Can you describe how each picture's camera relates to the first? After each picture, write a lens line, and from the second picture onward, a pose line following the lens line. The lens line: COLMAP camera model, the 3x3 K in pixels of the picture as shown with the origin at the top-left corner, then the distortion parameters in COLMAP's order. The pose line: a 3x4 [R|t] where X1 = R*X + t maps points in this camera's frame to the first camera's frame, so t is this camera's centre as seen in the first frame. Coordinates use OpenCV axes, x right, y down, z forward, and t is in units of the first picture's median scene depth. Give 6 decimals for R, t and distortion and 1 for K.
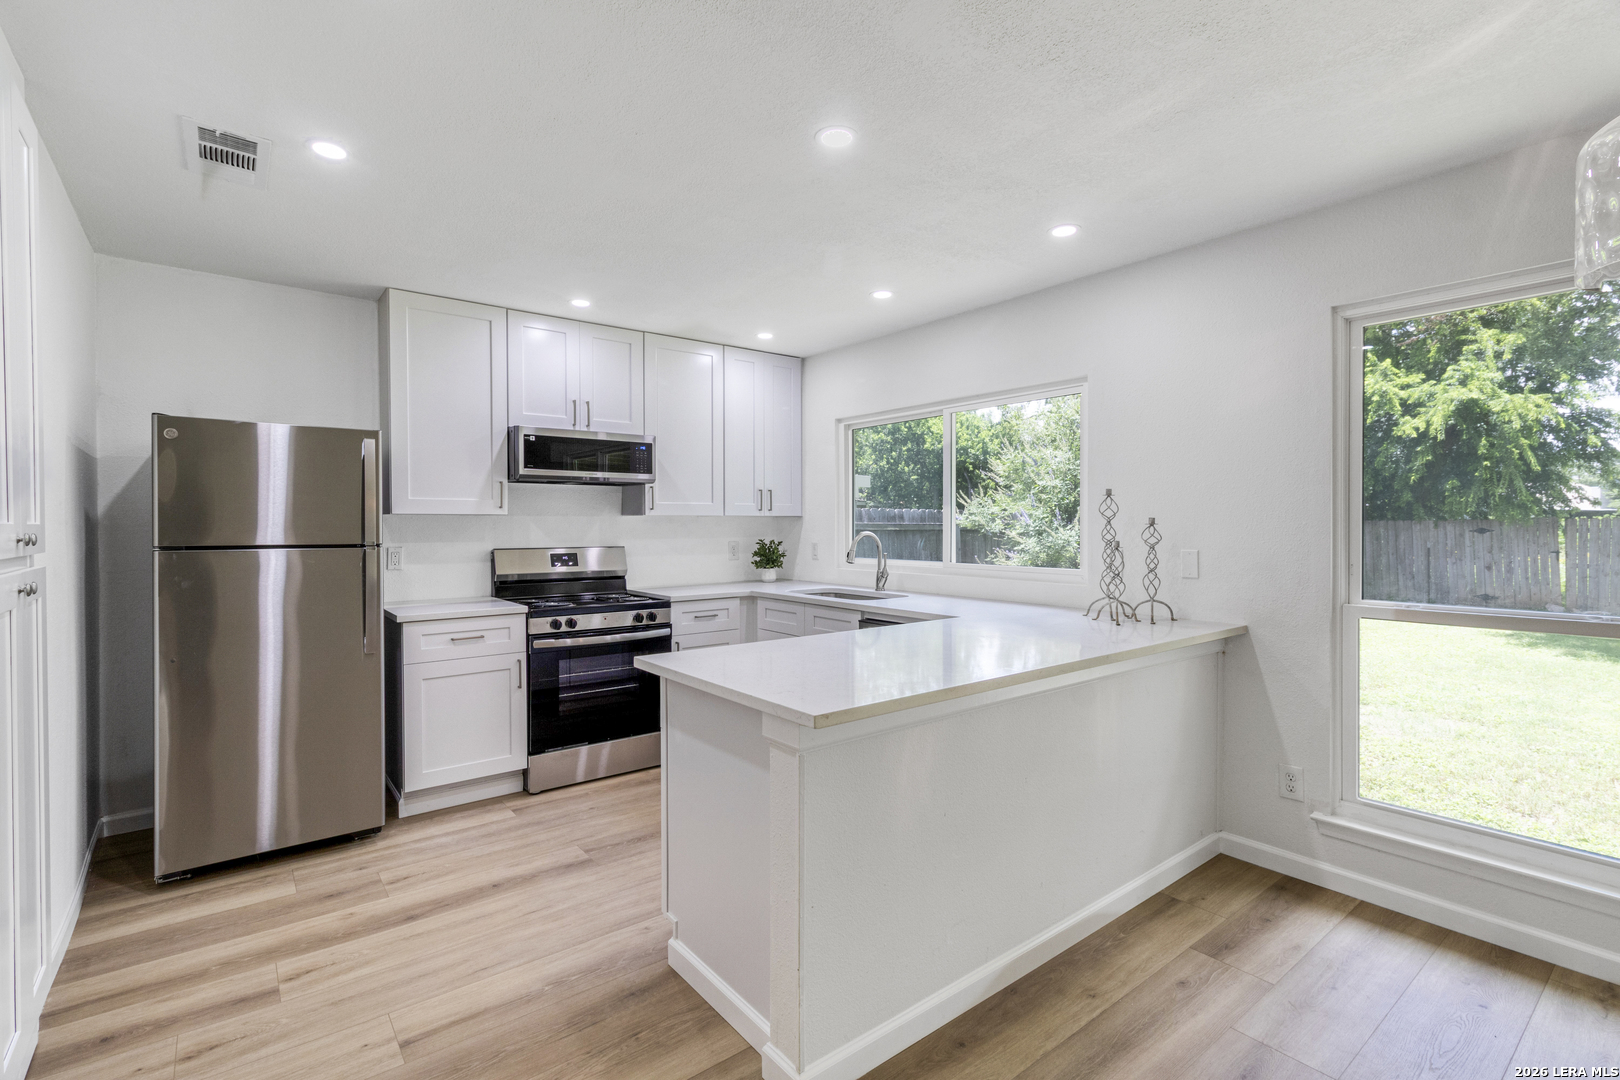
lens RADIAL K [[745.3, 0, 814.1], [0, 745.3, 535.0], [0, 0, 1]] dist [0.004952, 0.000514]
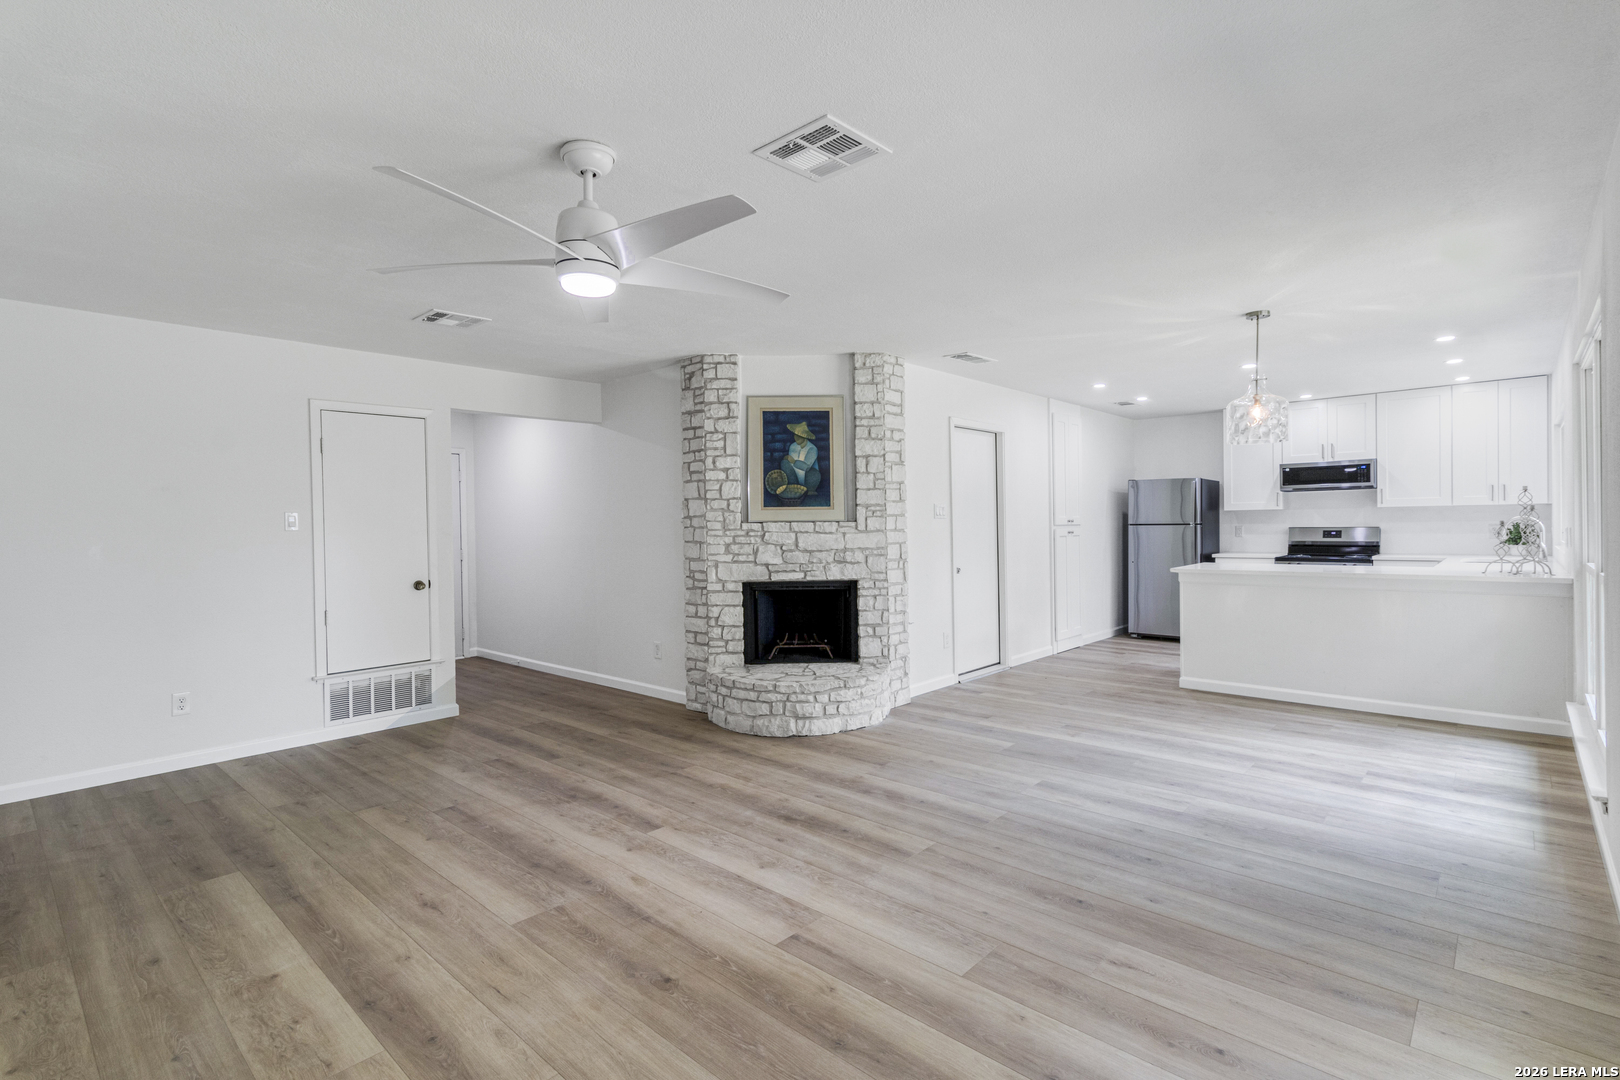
lens RADIAL K [[765.4, 0, 815.7], [0, 765.4, 532.9], [0, 0, 1]] dist [0.004623, 0.001058]
pose [[0.163009, 0.010205, -0.986572, 1.243068], [0.001876, 0.999941, 0.010653, 0.009418], [0.986623, -0.003587, 0.162980, -0.473695]]
